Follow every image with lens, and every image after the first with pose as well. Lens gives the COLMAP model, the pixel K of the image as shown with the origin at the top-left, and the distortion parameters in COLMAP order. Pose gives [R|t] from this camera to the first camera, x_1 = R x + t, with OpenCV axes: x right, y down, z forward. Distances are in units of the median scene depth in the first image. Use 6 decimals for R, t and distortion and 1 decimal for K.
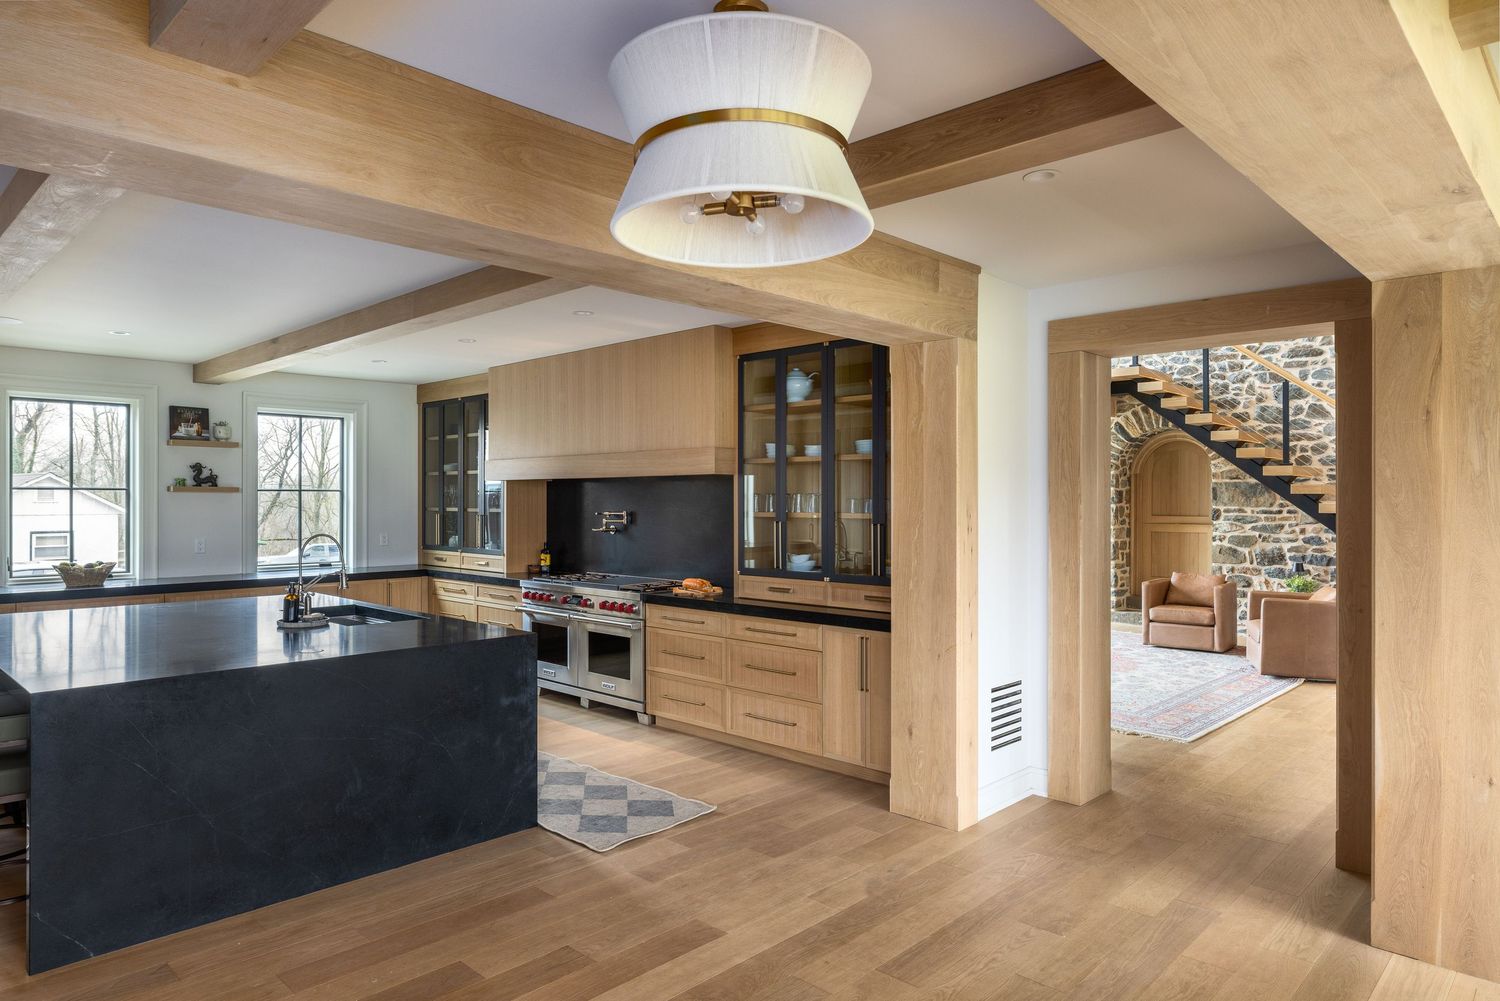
lens RADIAL K [[924.7, 0, 750.0], [0, 924.7, 500.5], [0, 0, 1]] dist [-0.003830, -0.000804]
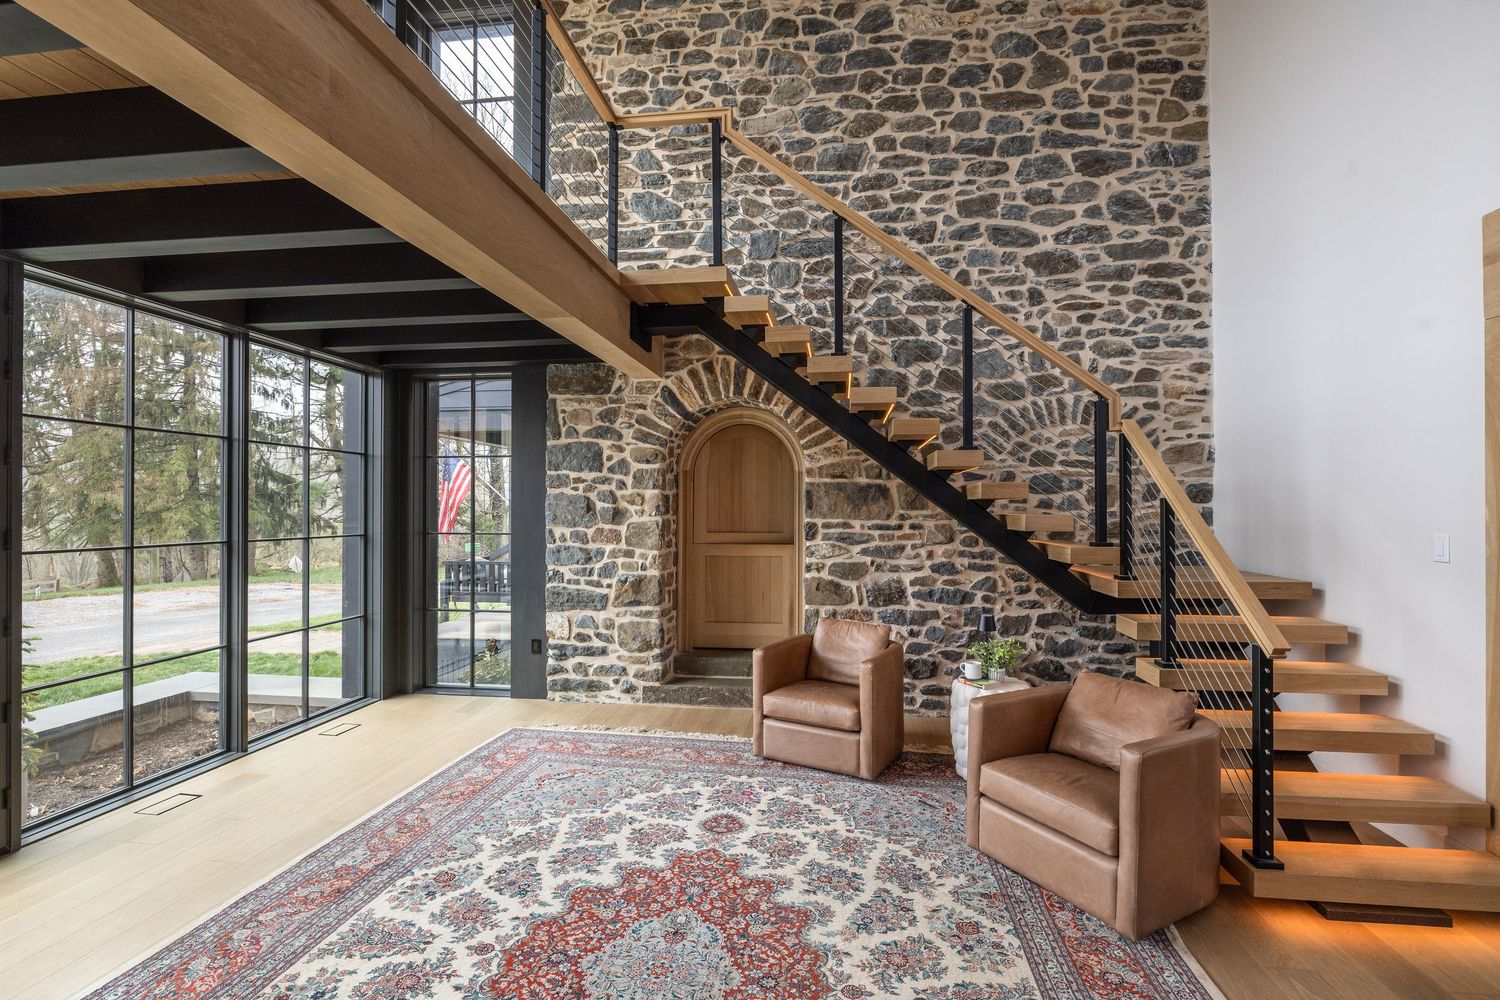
lens RADIAL K [[680.3, 0, 750.0], [0, 680.3, 500.0], [0, 0, 1]] dist [-0.000130, -0.000004]
pose [[0.806809, 0.006846, 0.590772, 0.187779], [0.001266, 0.999911, -0.013316, -0.000818], [-0.590811, 0.011491, 0.806728, 0.654377]]
